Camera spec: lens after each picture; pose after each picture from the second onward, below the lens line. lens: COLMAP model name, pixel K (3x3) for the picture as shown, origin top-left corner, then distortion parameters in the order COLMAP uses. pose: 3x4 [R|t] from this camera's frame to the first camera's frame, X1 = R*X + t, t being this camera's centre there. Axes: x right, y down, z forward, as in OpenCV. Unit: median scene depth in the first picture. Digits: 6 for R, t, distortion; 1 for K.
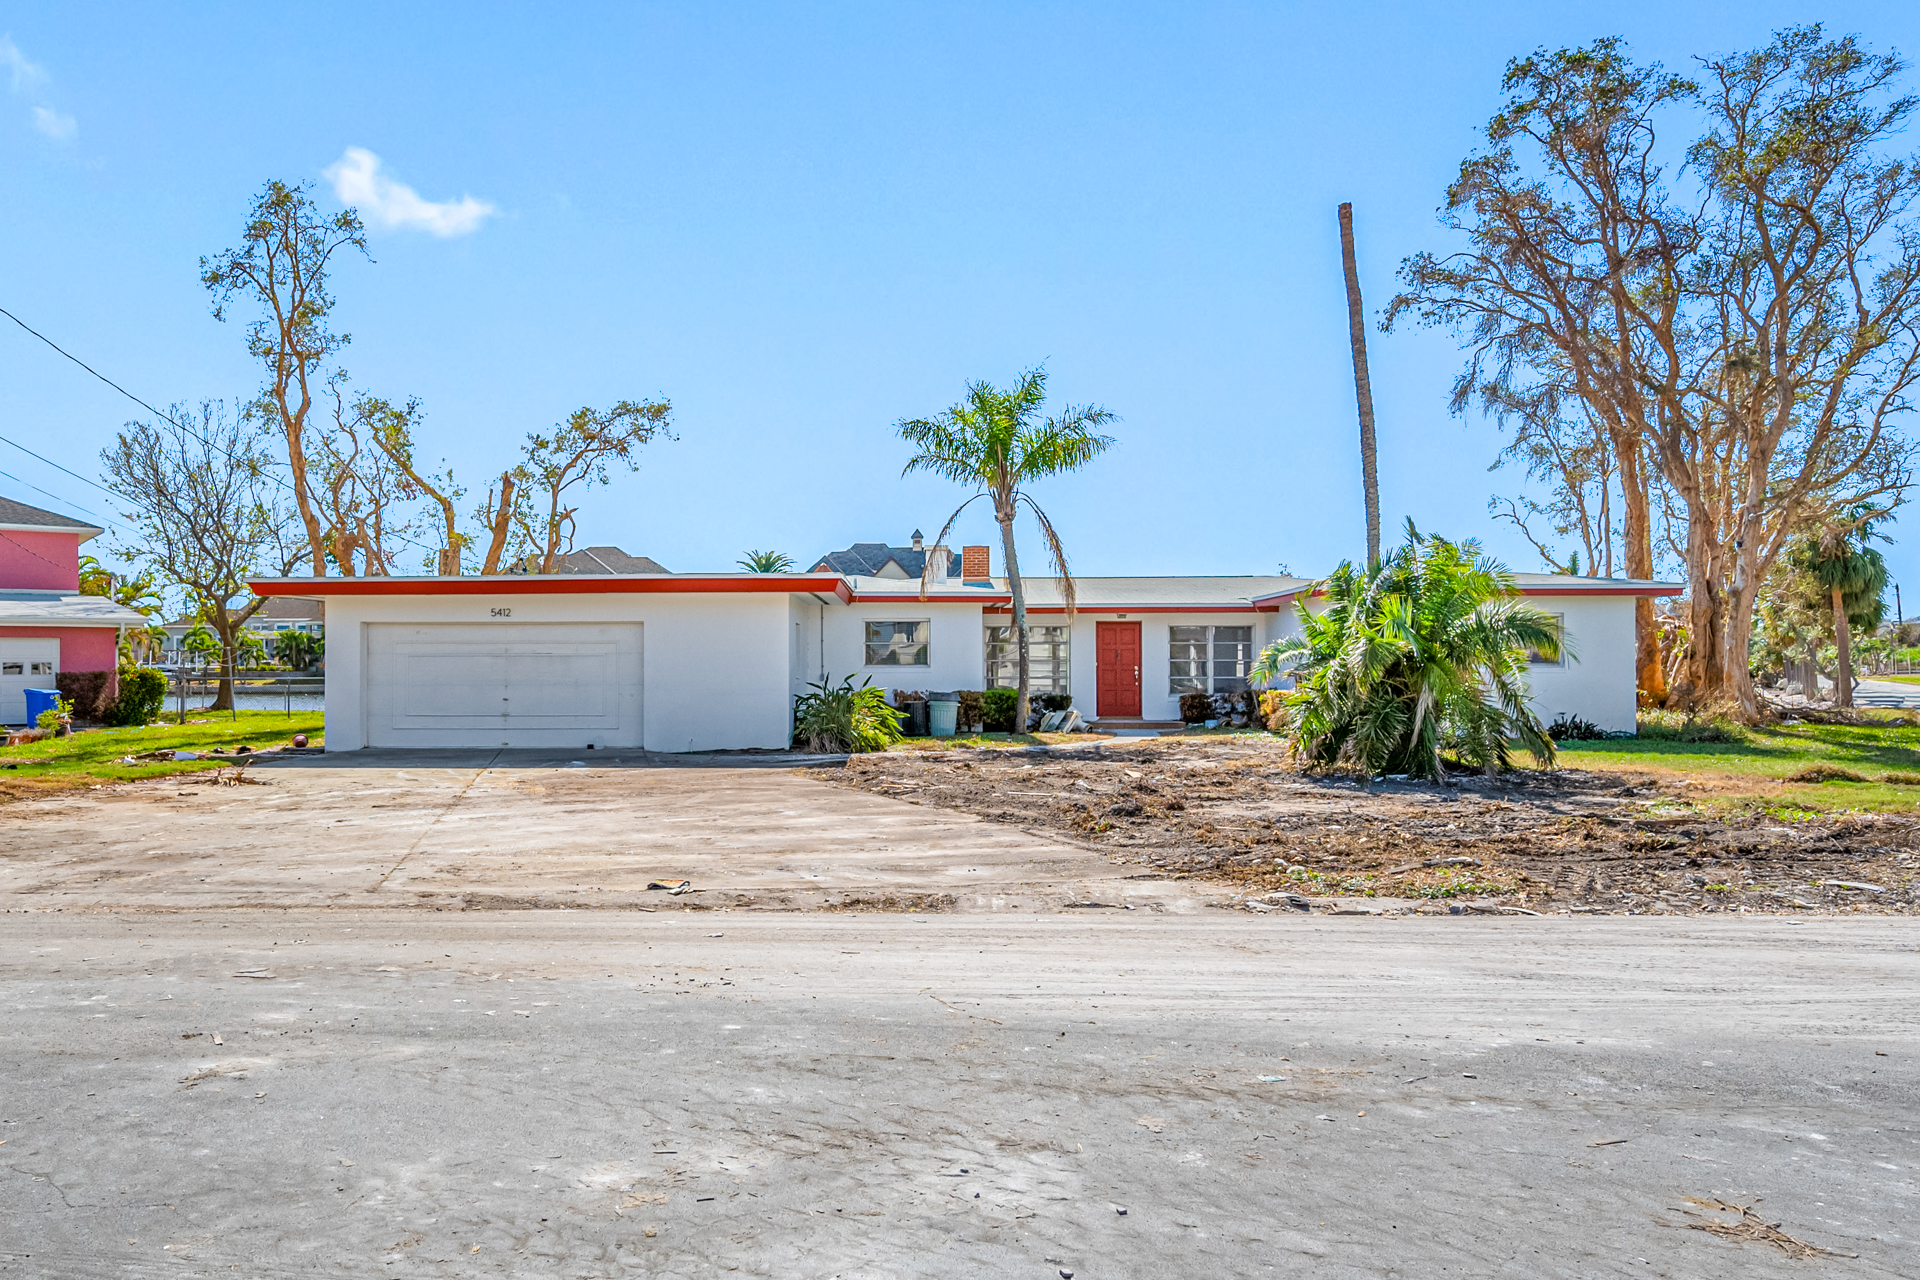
lens RADIAL K [[1334.7, 0, 855.7], [0, 1334.7, 654.9], [0, 0, 1]] dist [0.003477, 0.000408]
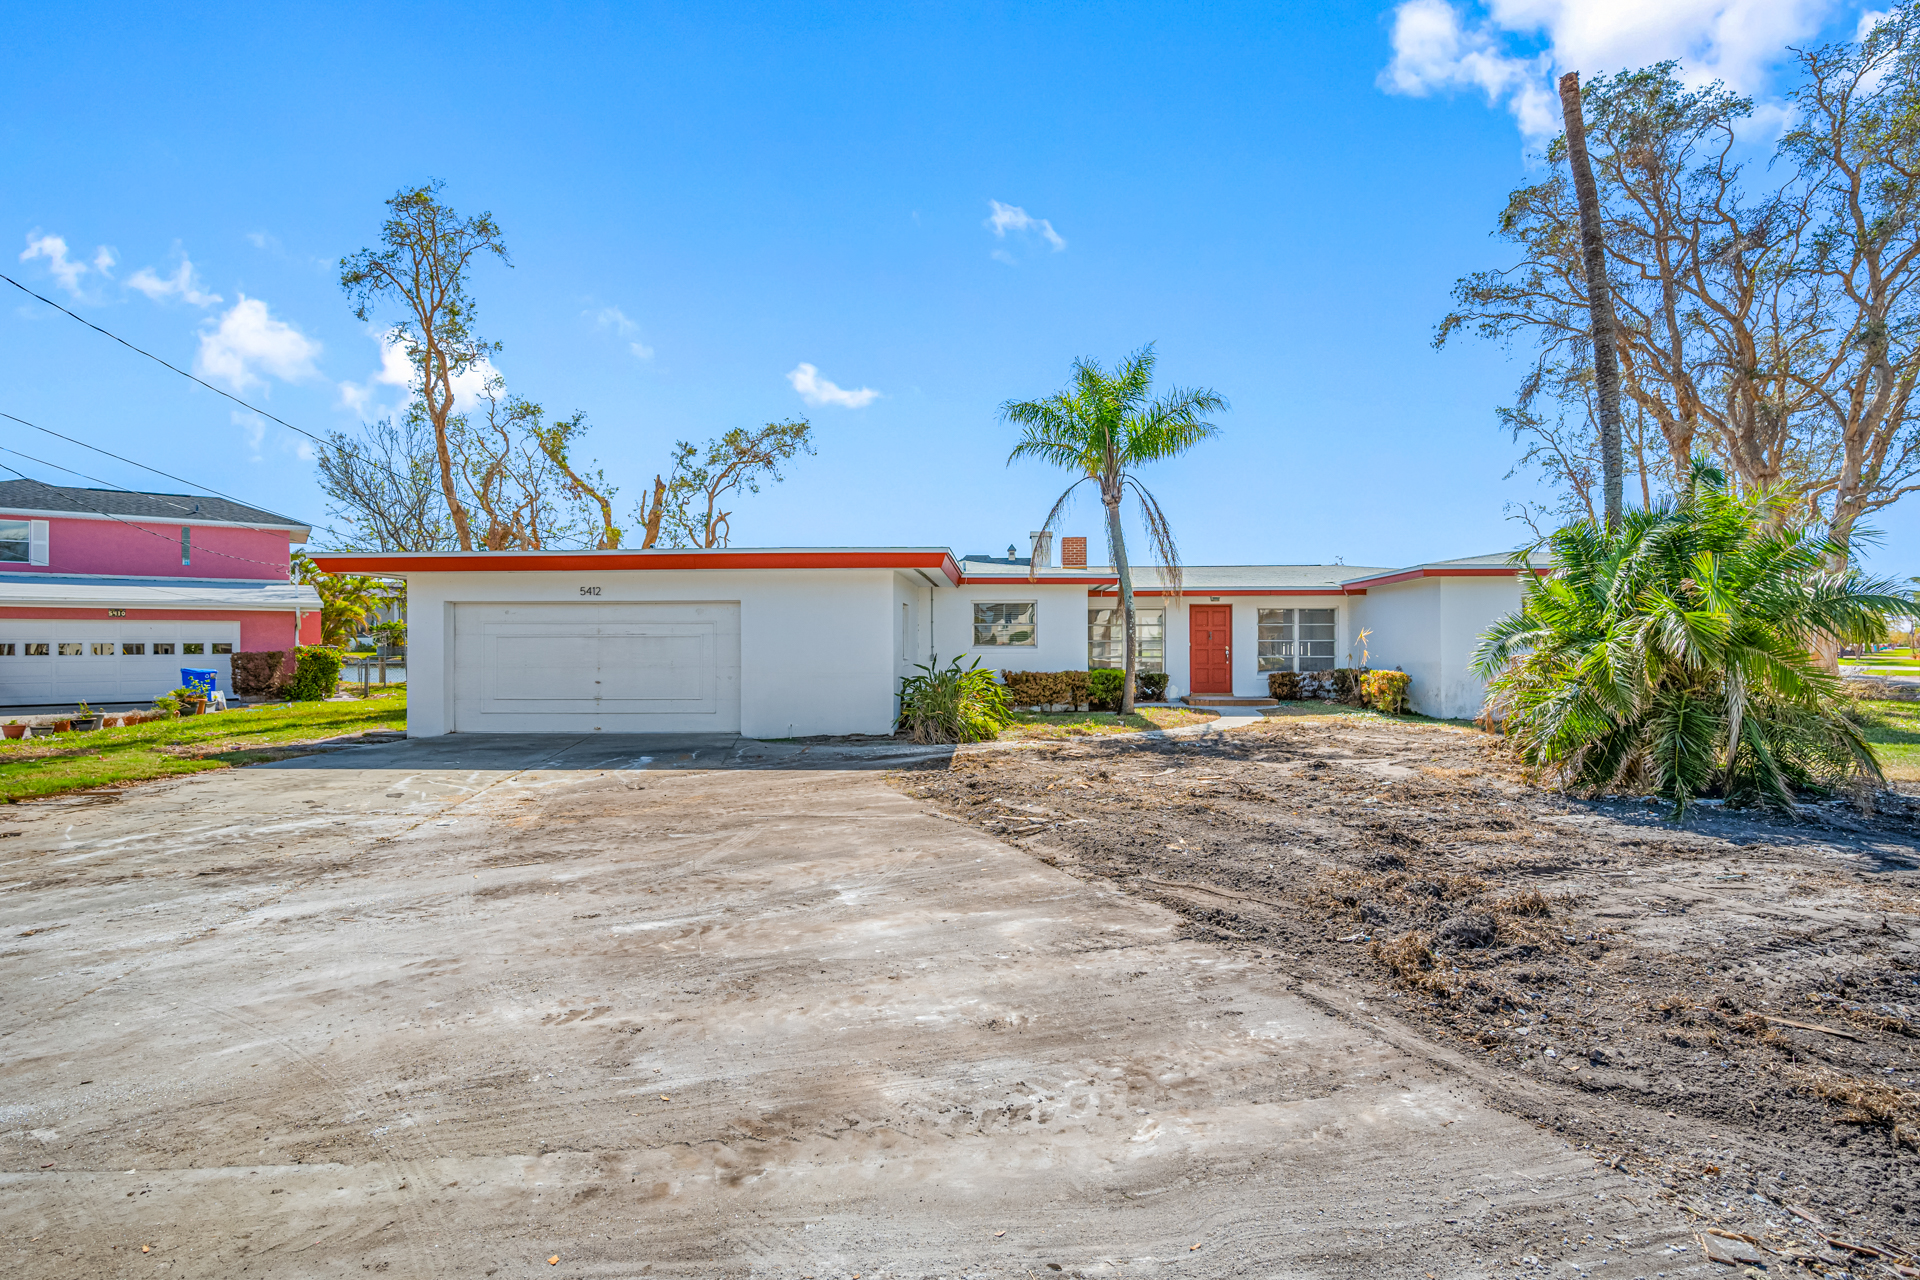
lens RADIAL K [[934.9, 0, 980.4], [0, 934.9, 642.9], [0, 0, 1]] dist [-0.001595, 0.000818]
pose [[0.999899, -0.000391, 0.014207, 0.001825], [0.000294, 0.999976, 0.006862, 0.000400], [-0.014209, -0.006857, 0.999876, 0.263240]]
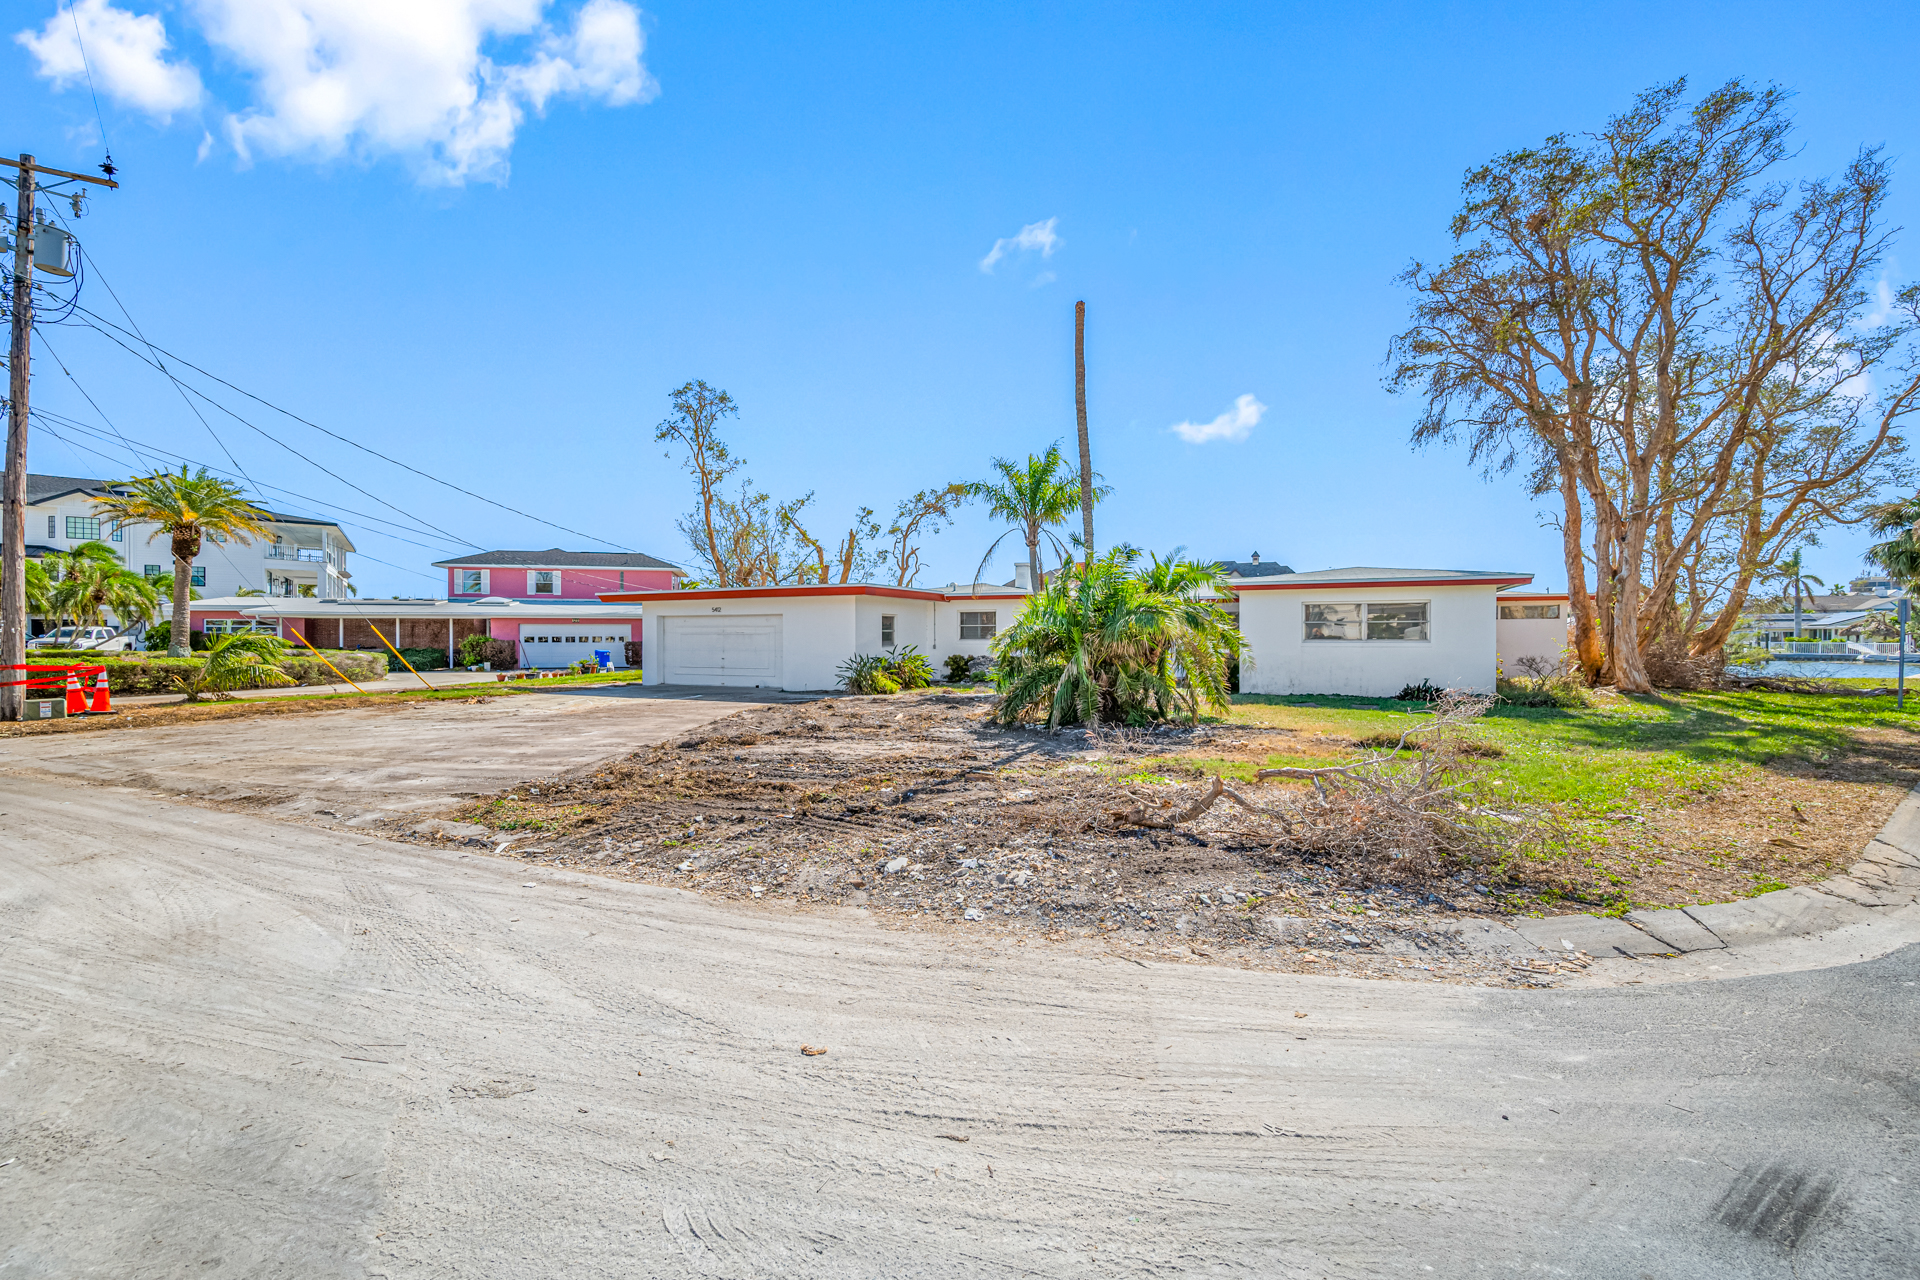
lens RADIAL K [[760.7, 0, 958.8], [0, 760.7, 641.5], [0, 0, 1]] dist [0.002550, 0.000303]
pose [[0.932491, 0.002904, -0.361181, 0.317010], [0.002527, 0.999891, 0.014564, -0.002709], [0.361184, -0.014494, 0.932382, 0.137950]]
